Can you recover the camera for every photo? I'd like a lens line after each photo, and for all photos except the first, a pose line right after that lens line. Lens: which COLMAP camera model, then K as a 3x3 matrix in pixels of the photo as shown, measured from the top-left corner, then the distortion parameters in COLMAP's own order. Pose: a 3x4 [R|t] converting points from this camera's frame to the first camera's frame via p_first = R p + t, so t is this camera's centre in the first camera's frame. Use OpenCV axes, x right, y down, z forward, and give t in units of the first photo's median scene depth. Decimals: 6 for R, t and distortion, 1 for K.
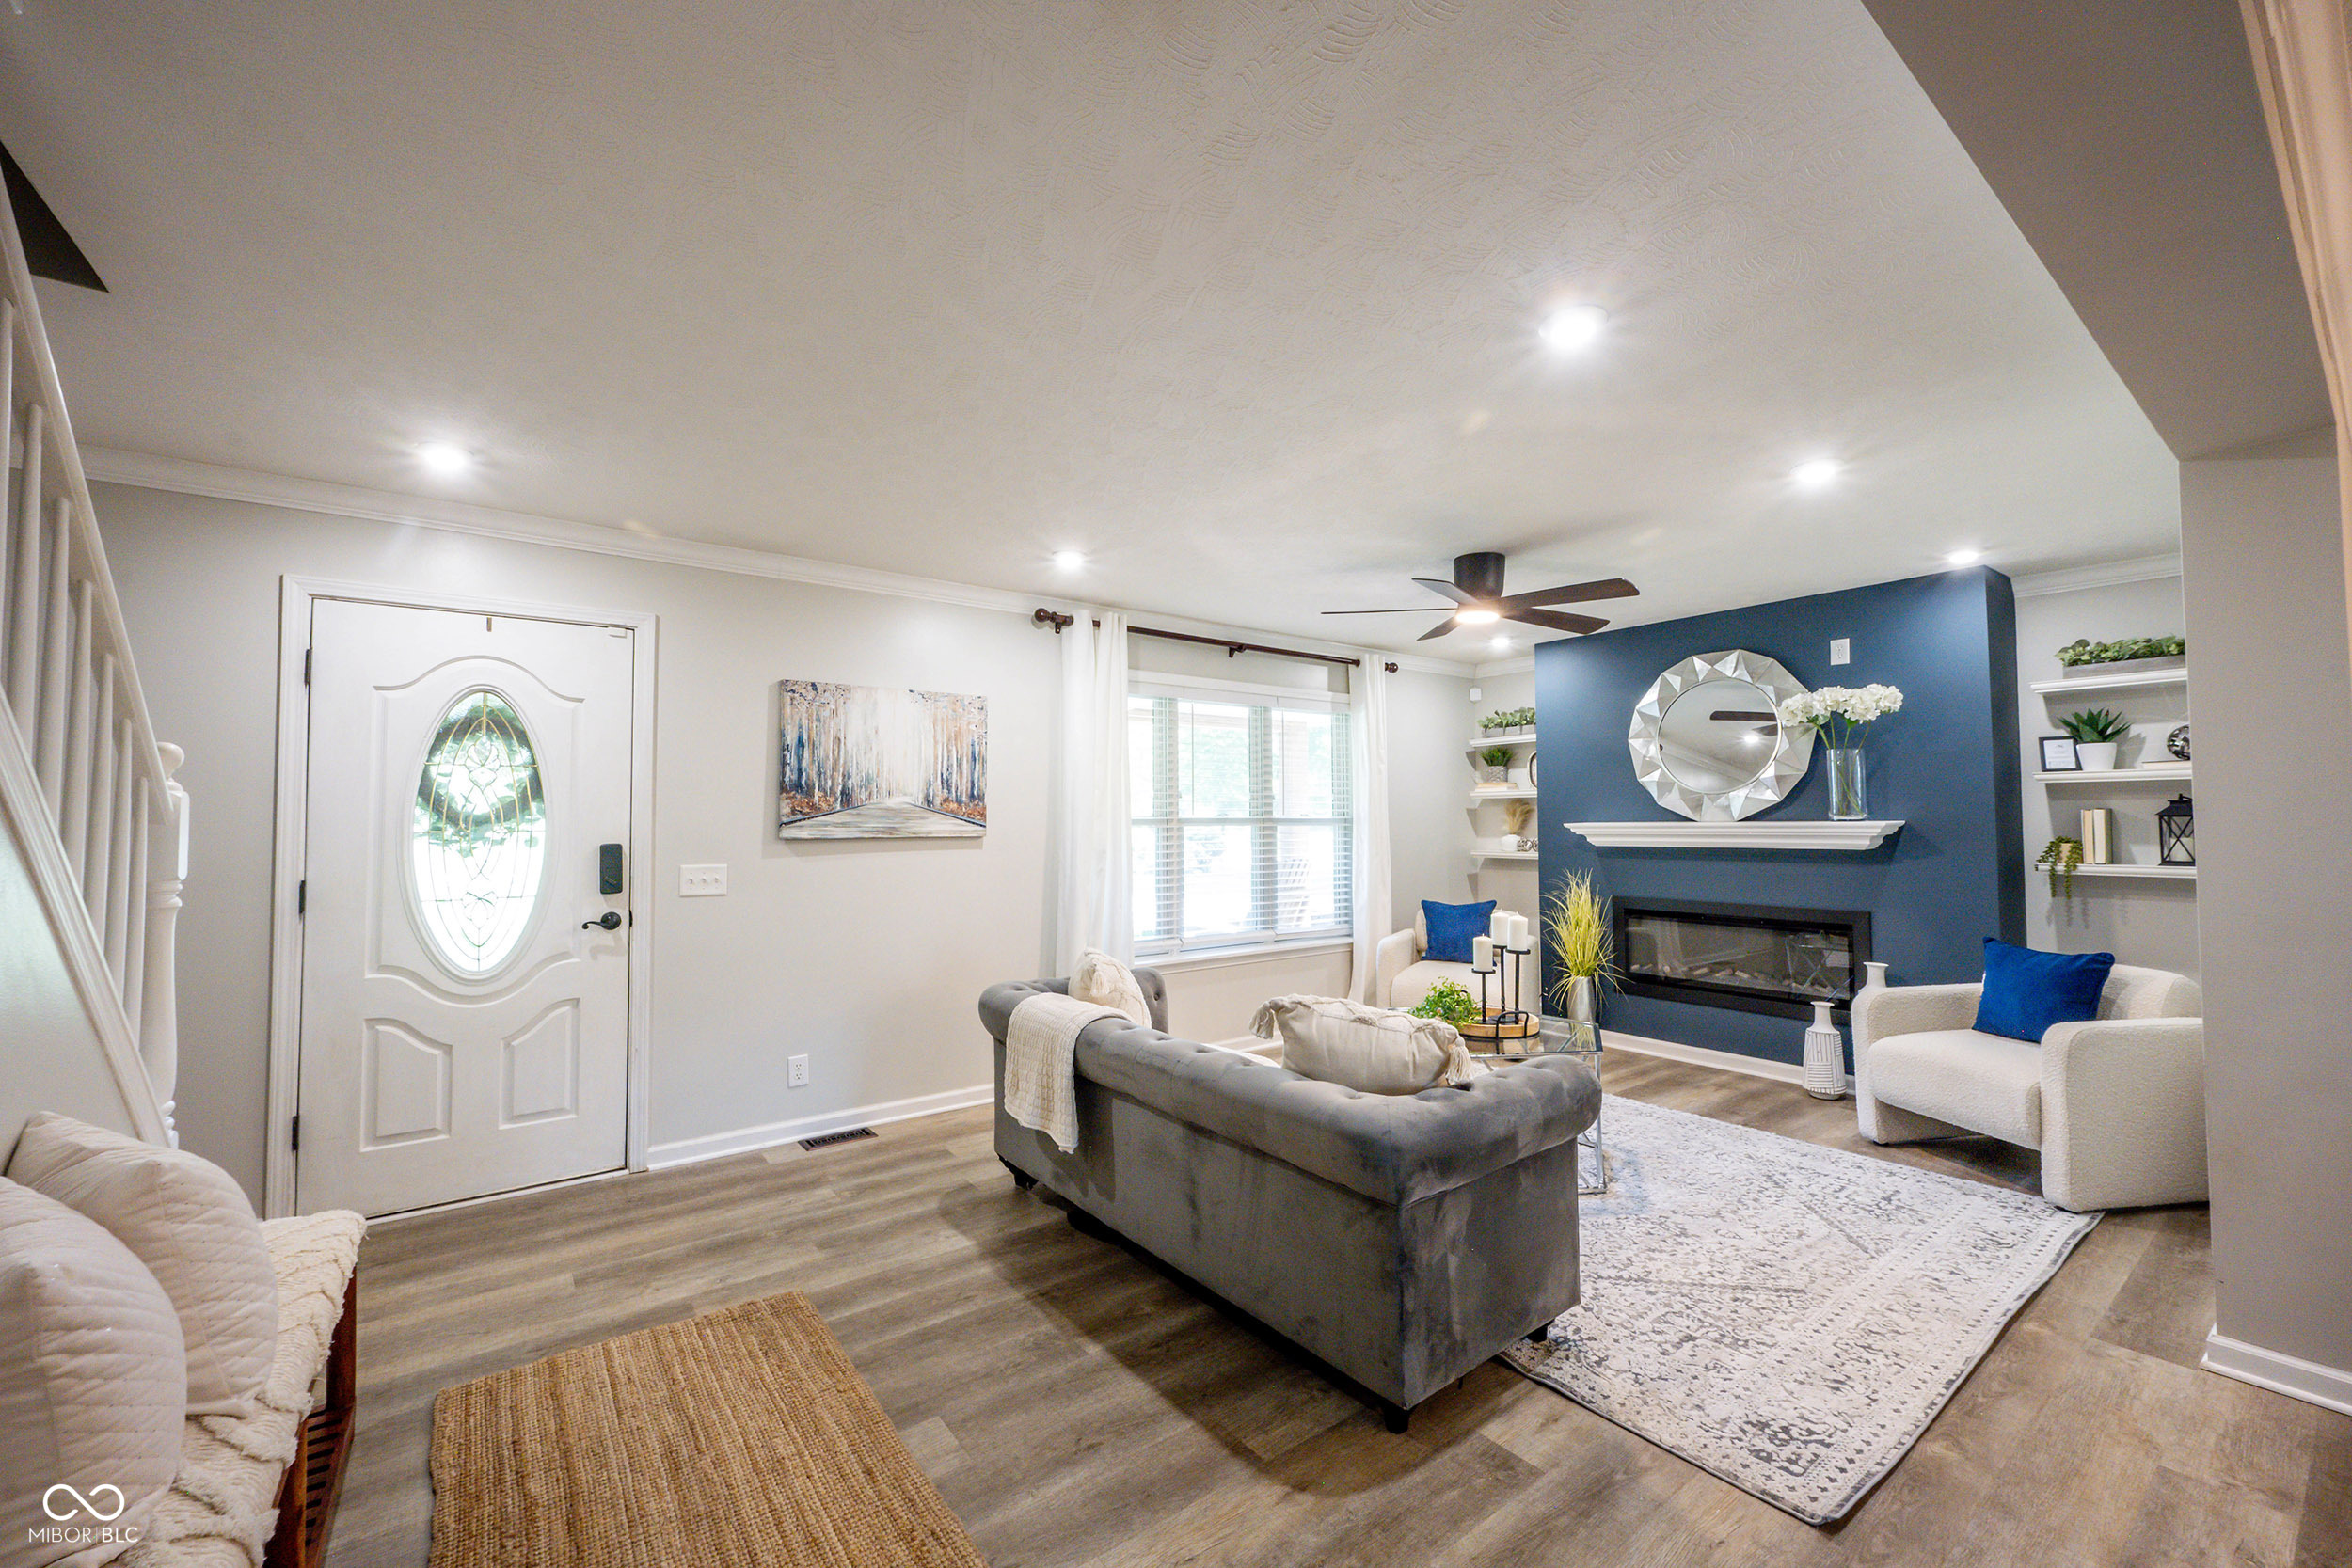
lens RADIAL K [[927.3, 0, 1166.4], [0, 927.3, 783.5], [0, 0, 1]] dist [0.000293, -0.000182]
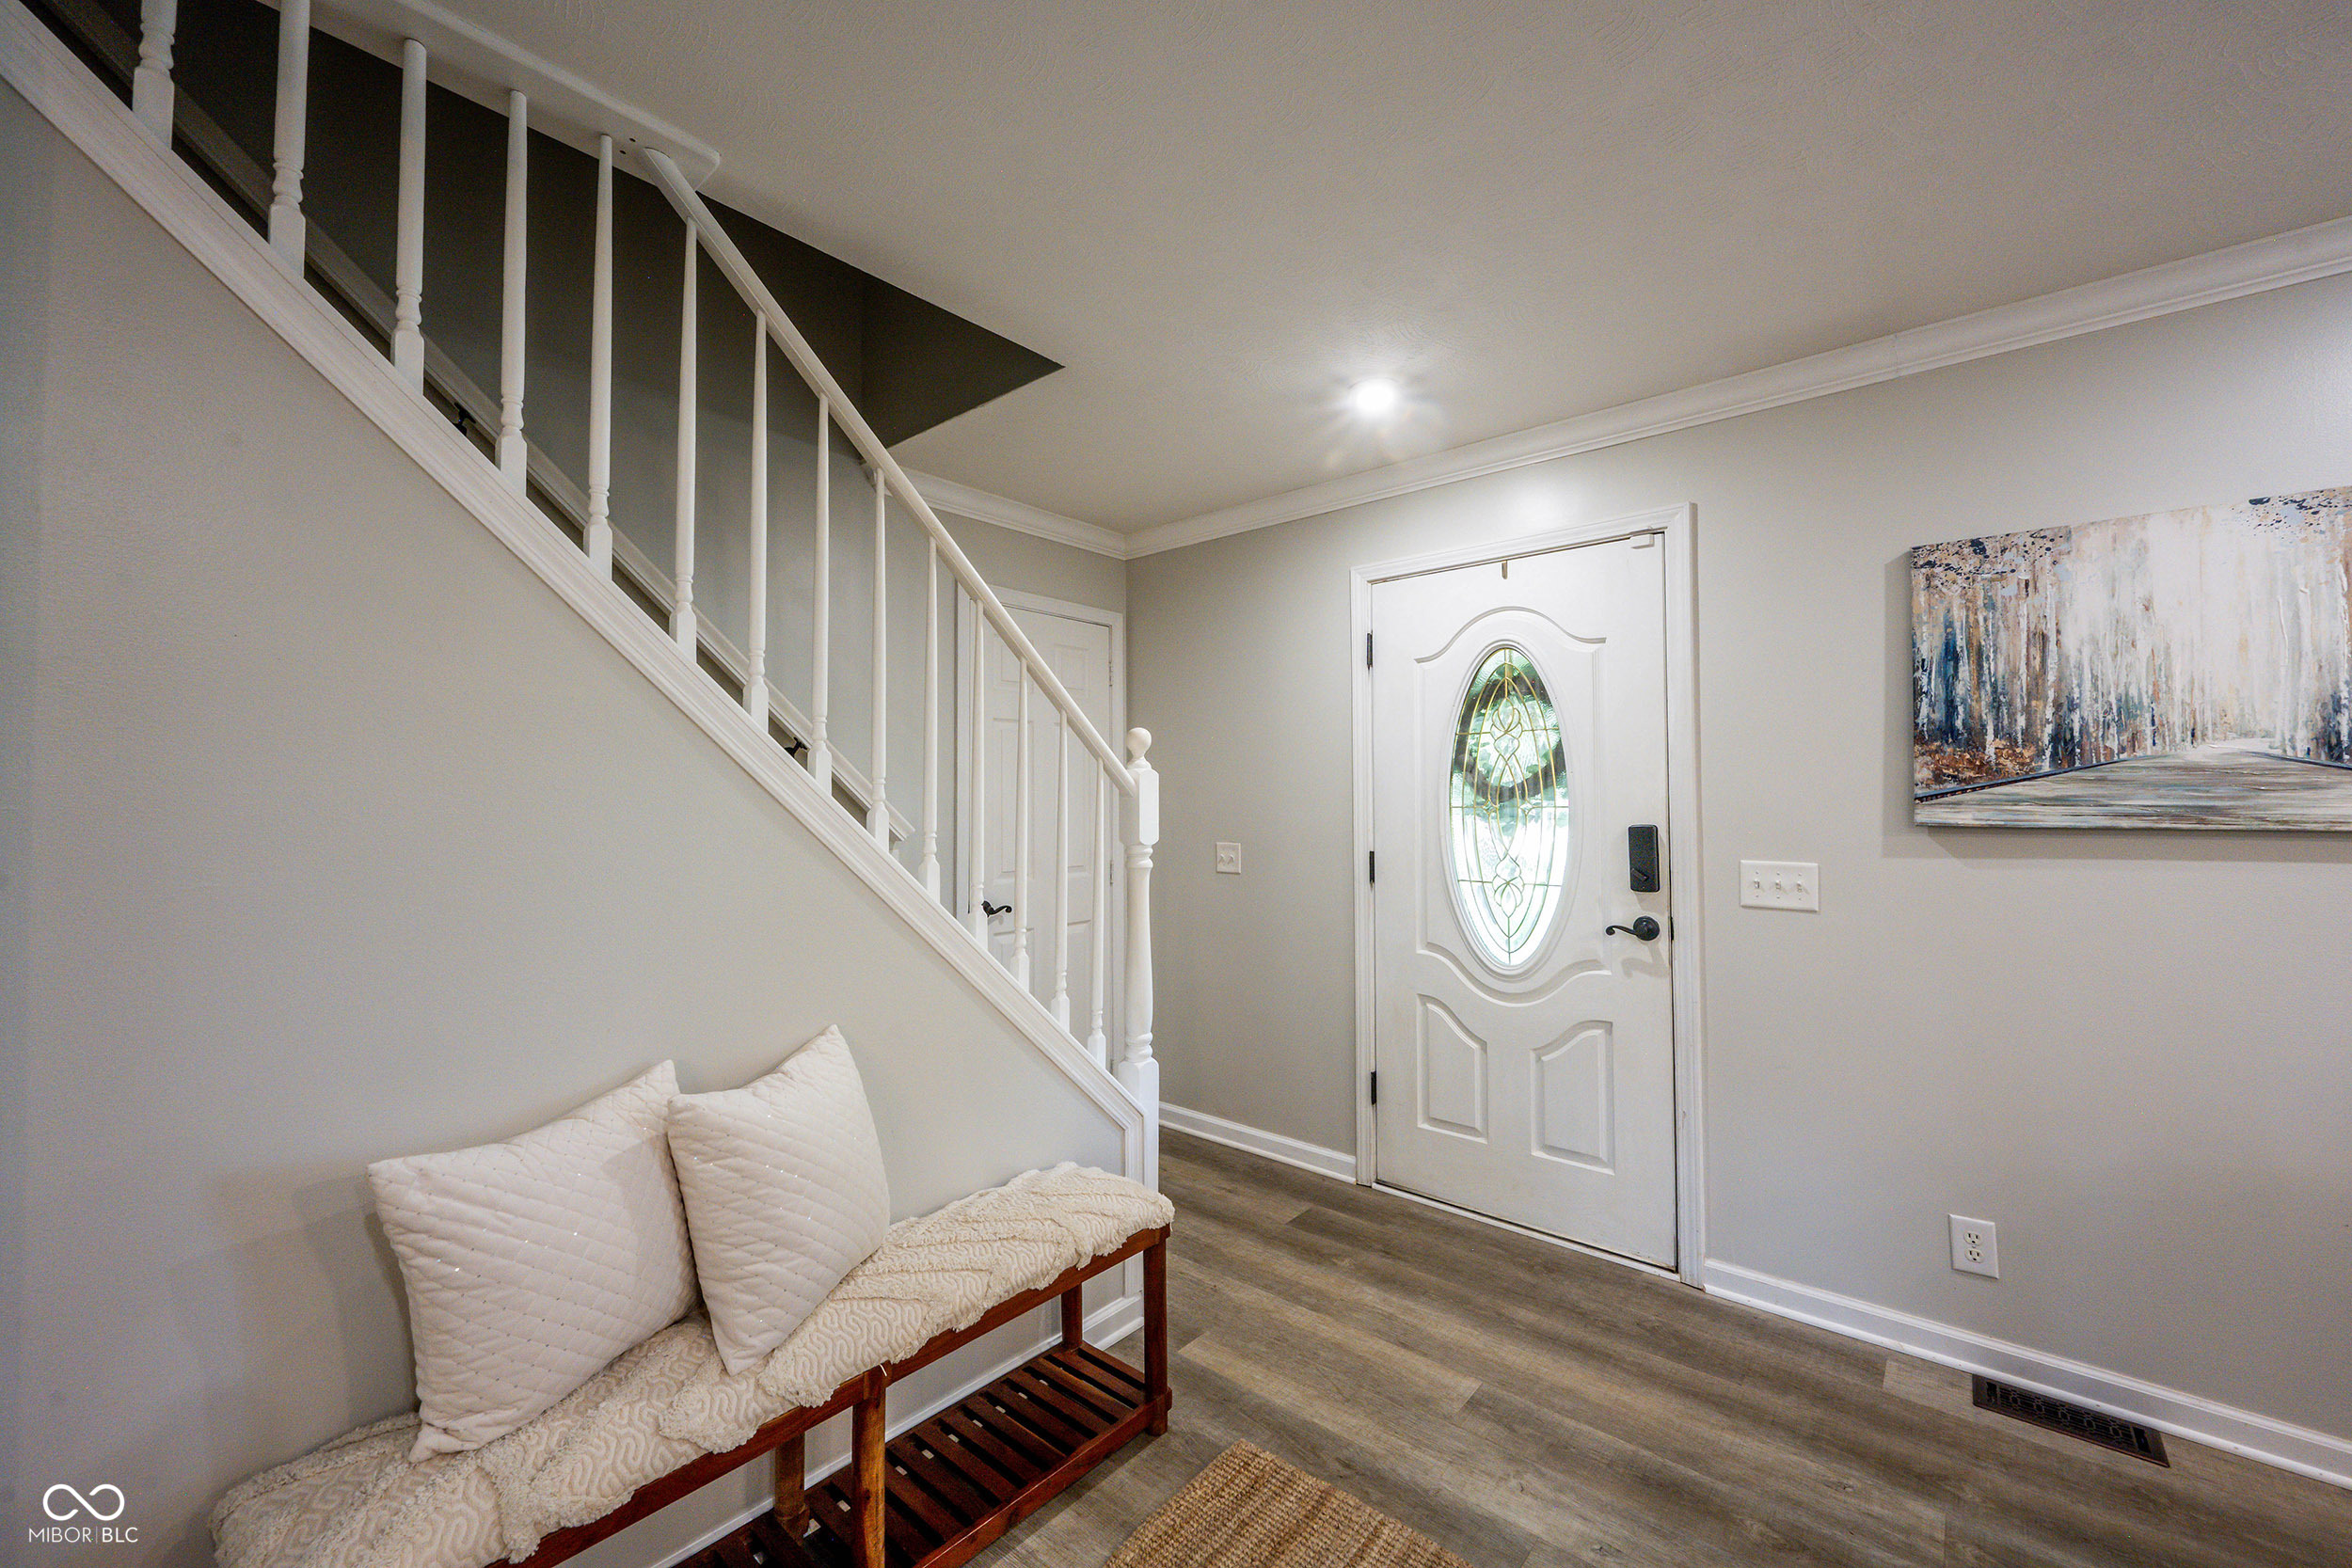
lens RADIAL K [[927.3, 0, 1176.0], [0, 927.3, 775.2], [0, 0, 1]] dist [0.000293, -0.000182]
pose [[0.221592, -0.023288, -0.974861, 0.040952], [0.039195, 0.999120, -0.014959, 0.018541], [0.974352, -0.034895, 0.222309, 0.406801]]
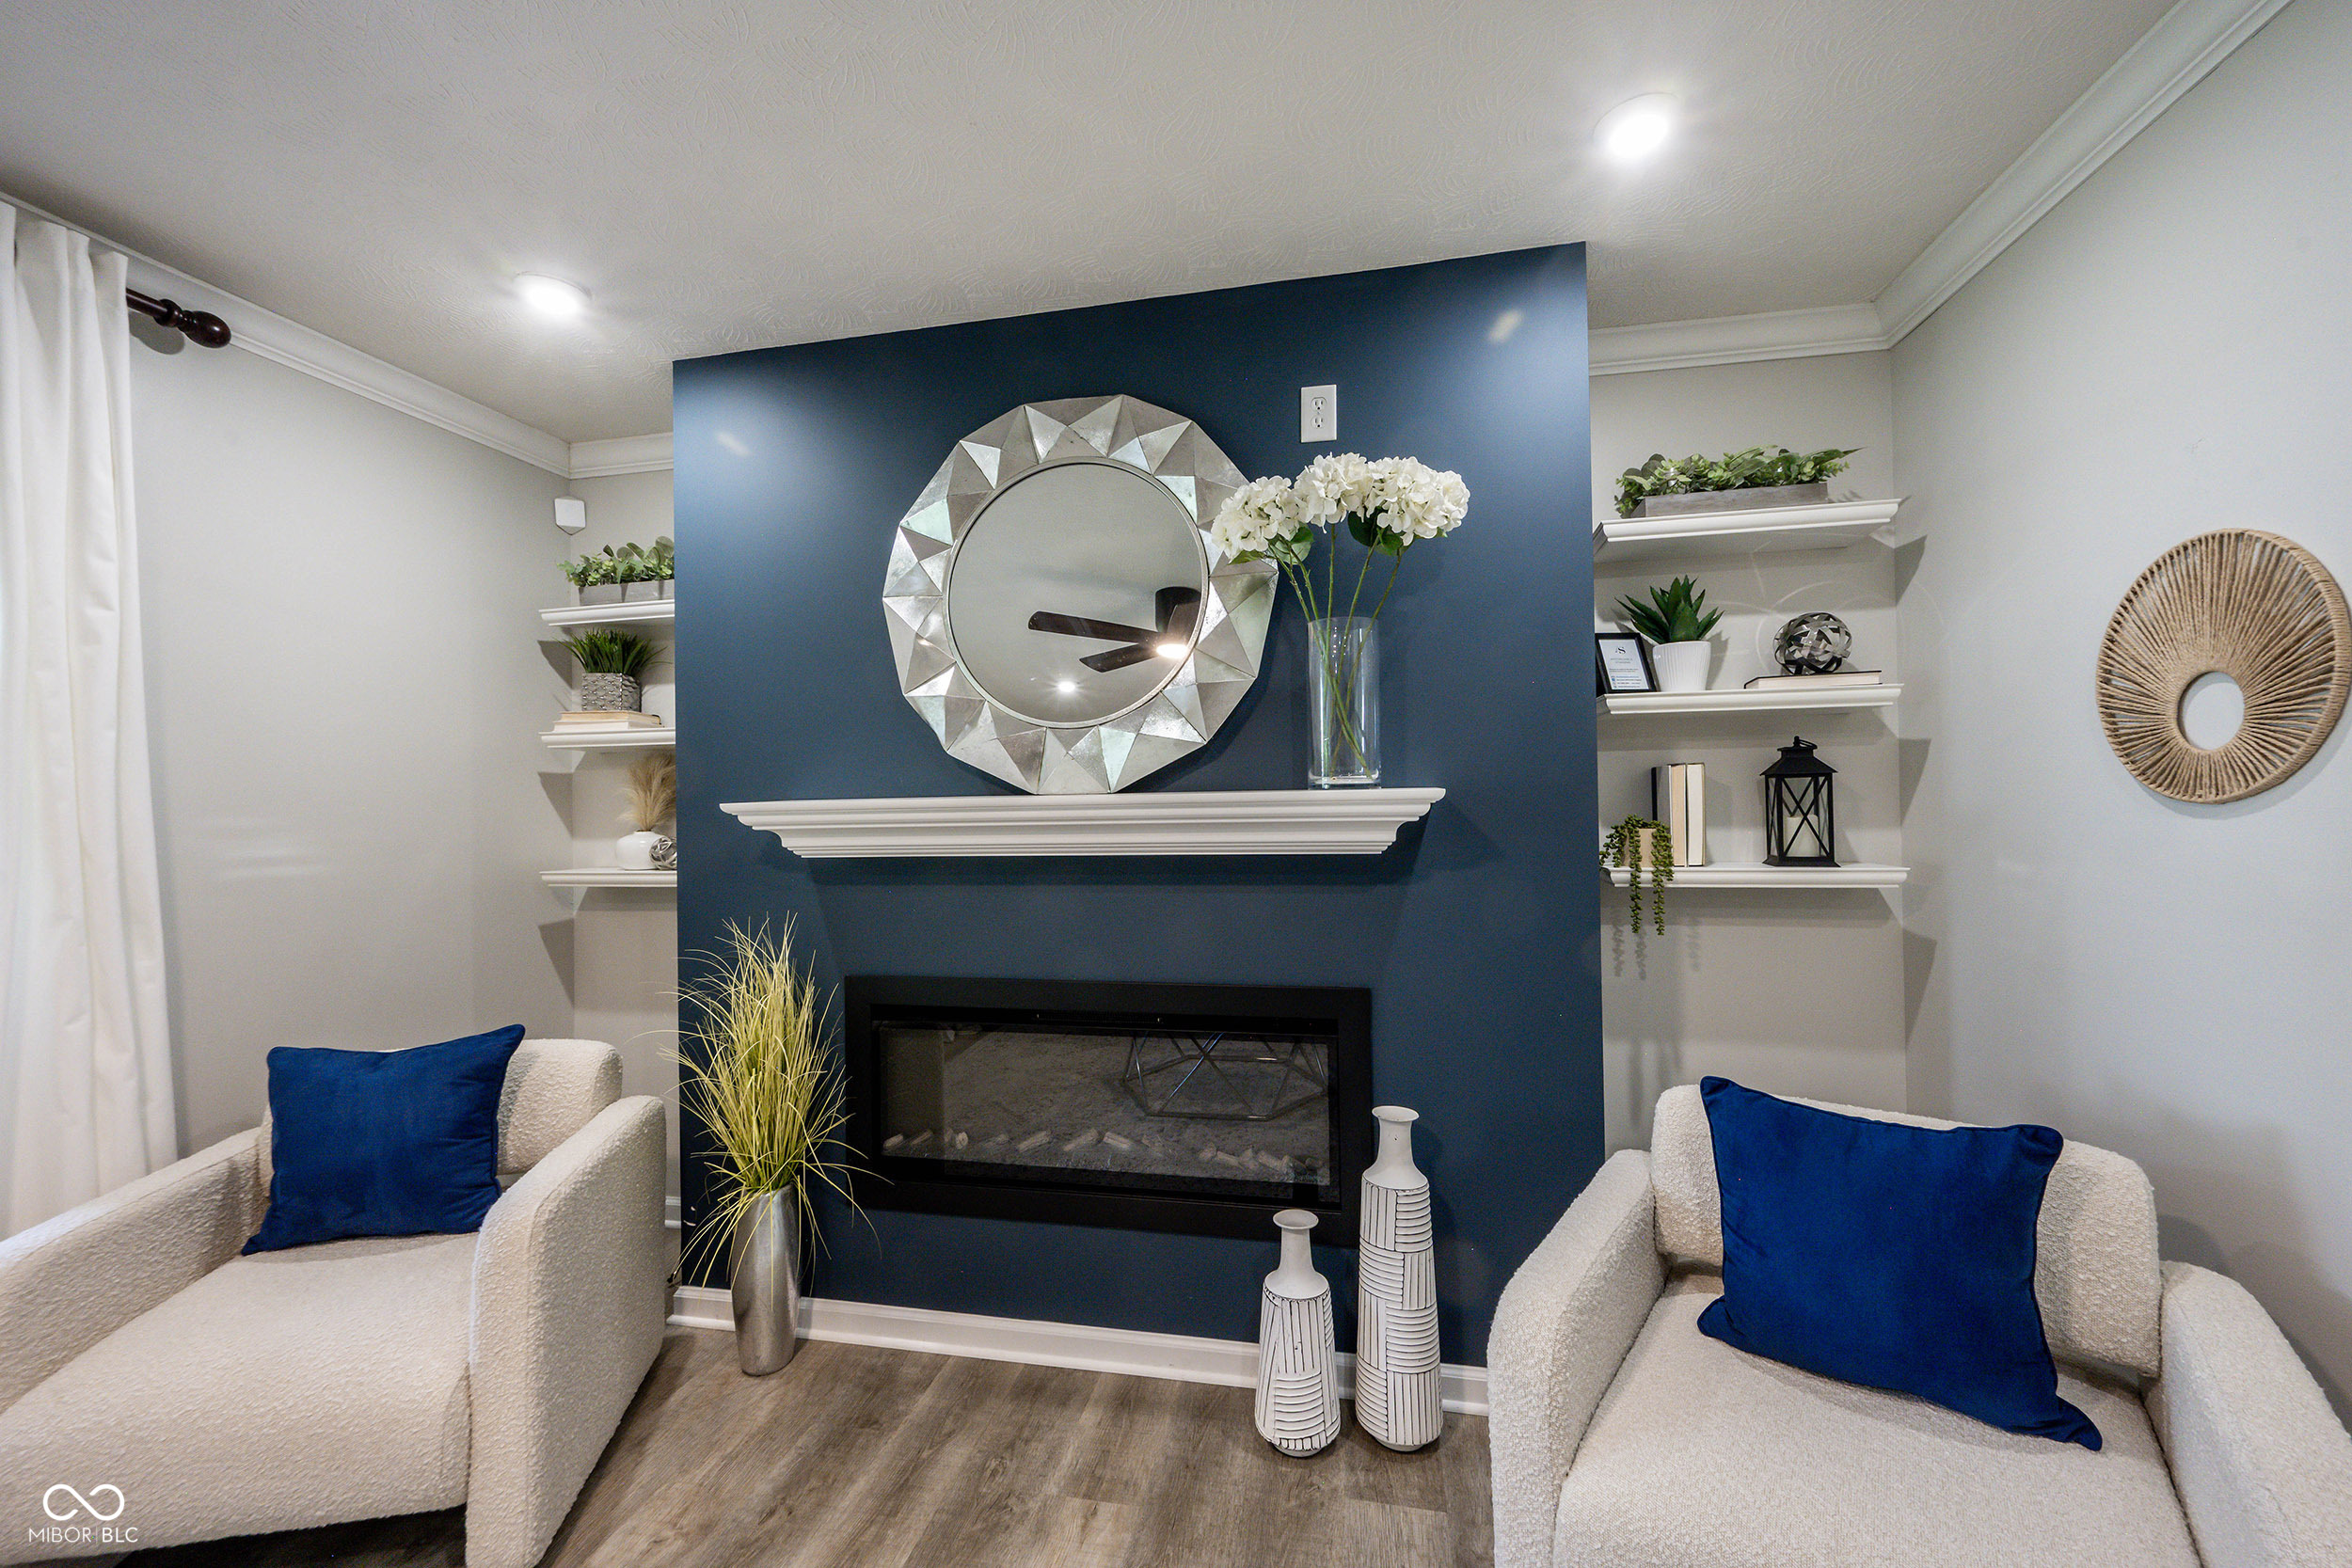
lens RADIAL K [[927.3, 0, 1178.3], [0, 927.3, 792.4], [0, 0, 1]] dist [0.000293, -0.000182]
pose [[0.741664, -0.001324, 0.670770, 0.420331], [-0.015495, 0.999697, 0.019106, 0.038462], [-0.670593, -0.024564, 0.741419, 0.796711]]
